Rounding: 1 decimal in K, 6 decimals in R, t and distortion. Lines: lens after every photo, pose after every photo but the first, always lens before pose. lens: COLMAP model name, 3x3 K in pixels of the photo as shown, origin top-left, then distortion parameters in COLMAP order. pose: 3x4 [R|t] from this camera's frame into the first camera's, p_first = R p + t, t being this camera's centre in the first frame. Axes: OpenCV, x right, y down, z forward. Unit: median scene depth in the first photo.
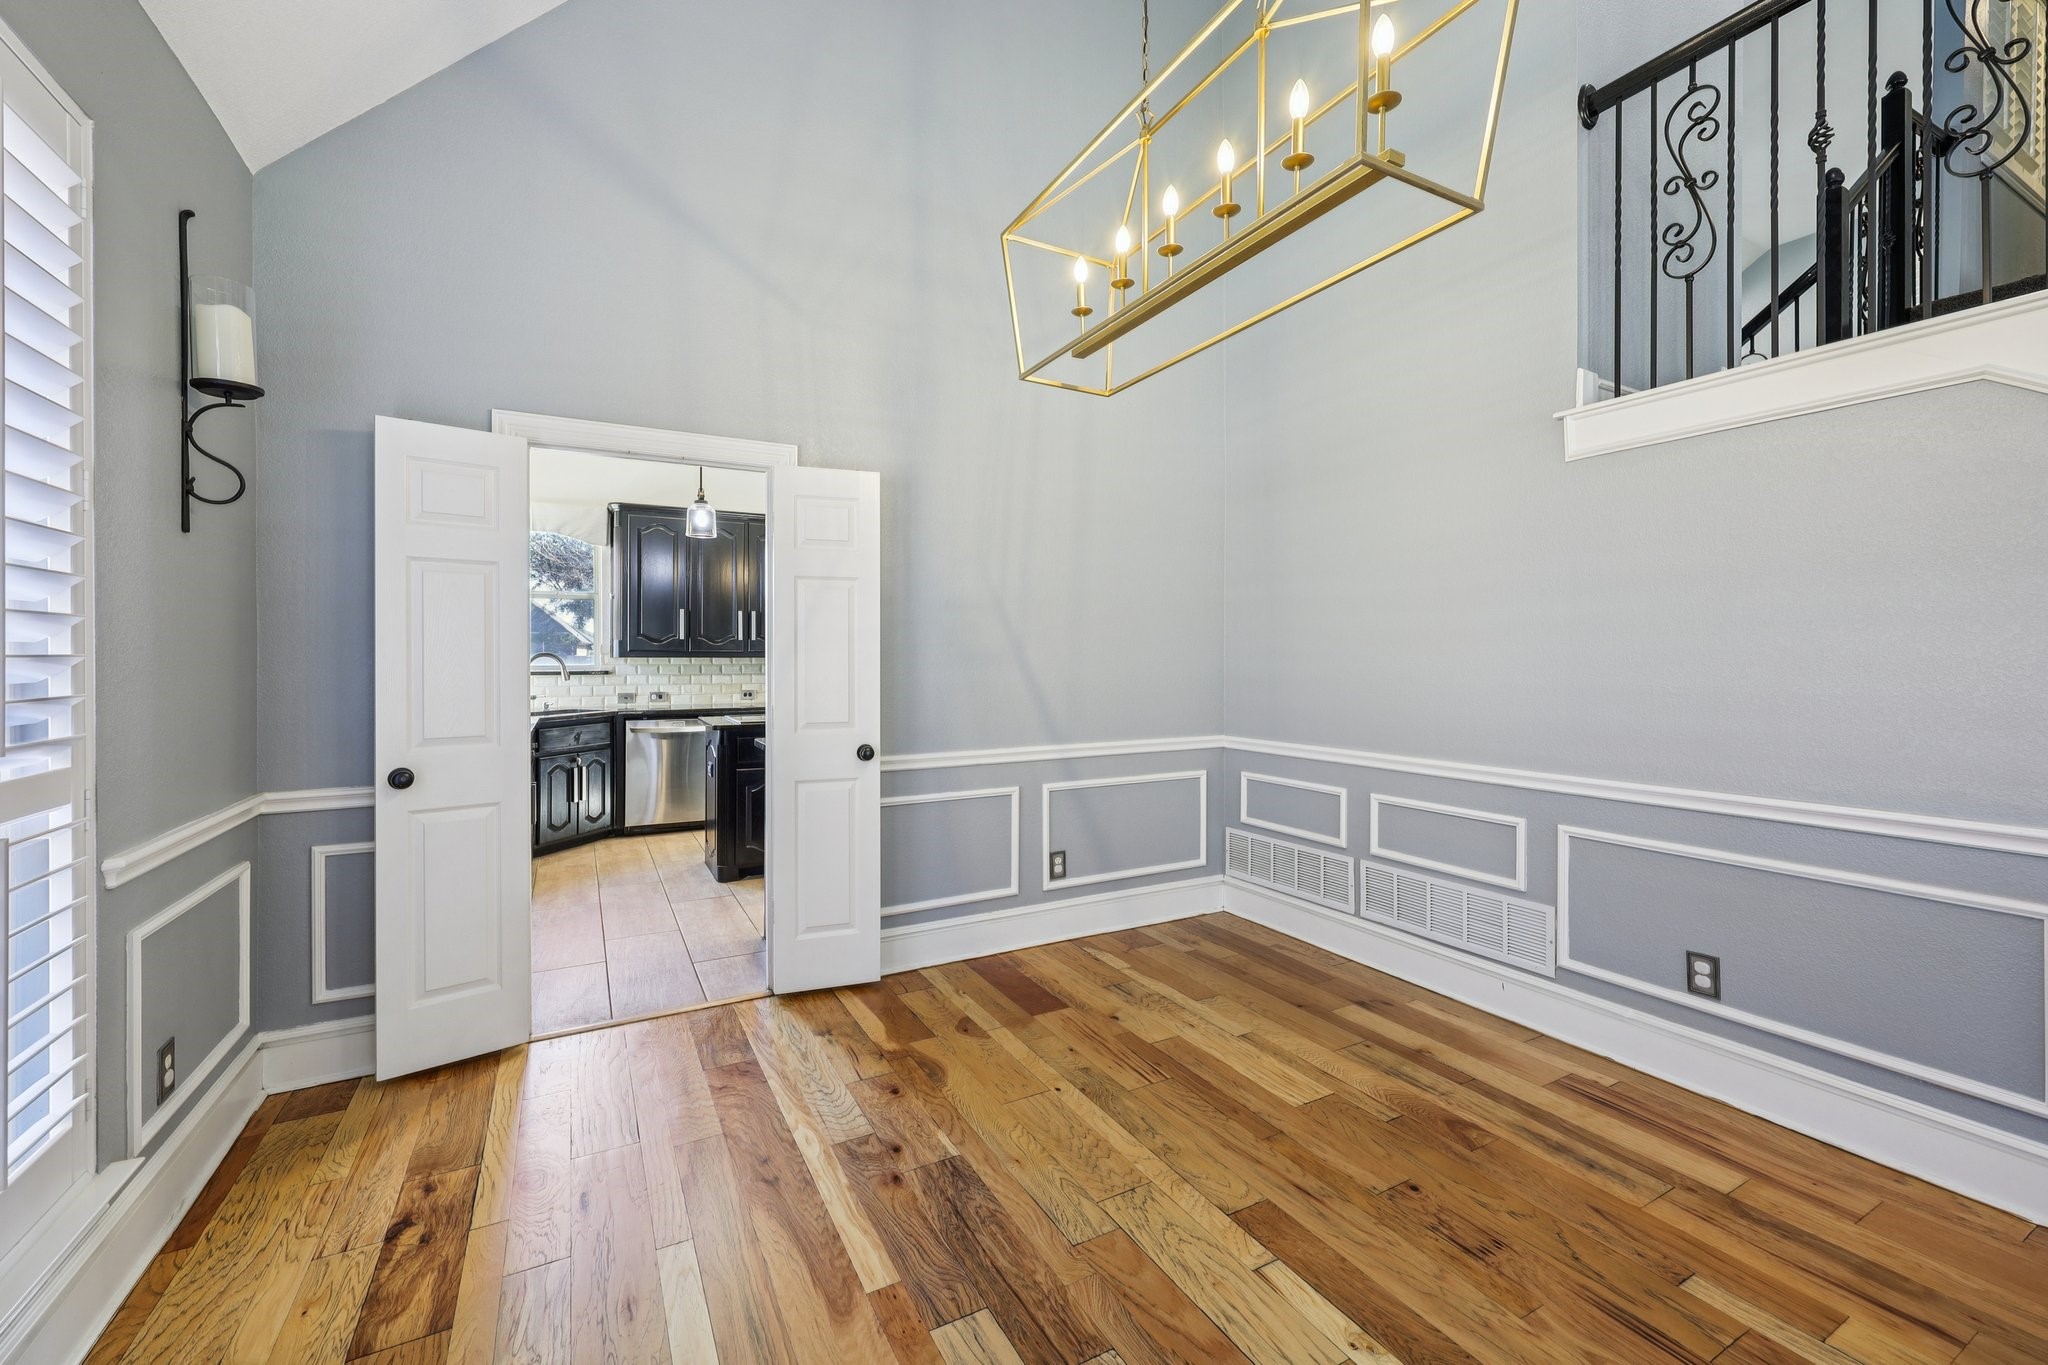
lens RADIAL K [[835.0, 0, 1026.2], [0, 835.0, 660.1], [0, 0, 1]] dist [0.000365, 0.000178]
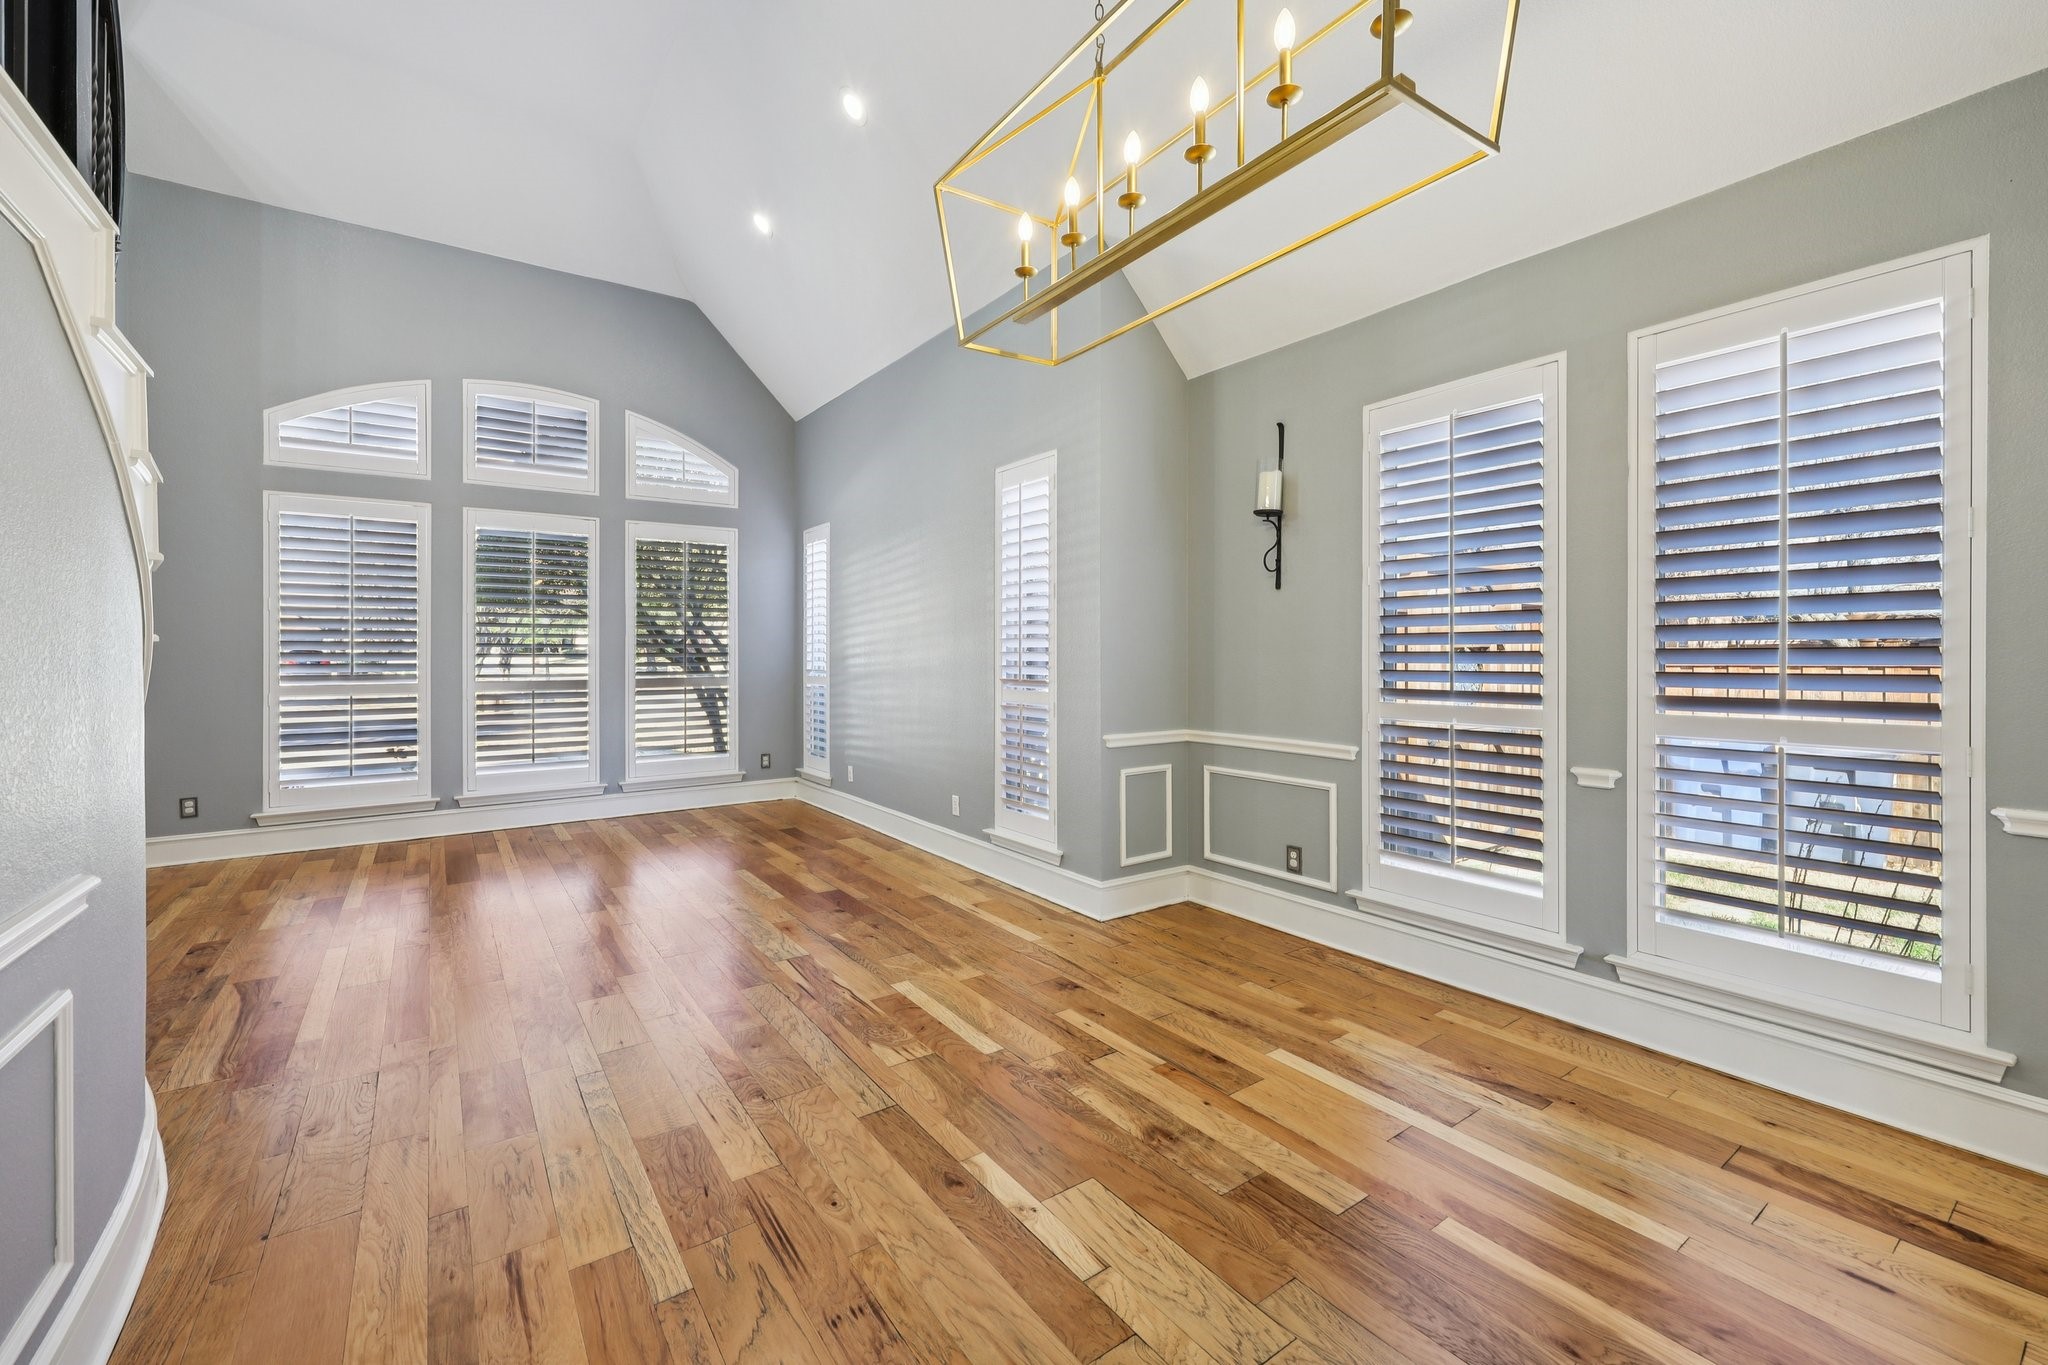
lens RADIAL K [[835.0, 0, 1026.2], [0, 835.0, 660.1], [0, 0, 1]] dist [0.000365, 0.000178]
pose [[-0.992832, 0.007547, -0.119284, 0.488951], [0.006641, 0.999946, 0.007992, -0.003446], [0.119338, 0.007143, -0.992828, 1.992811]]
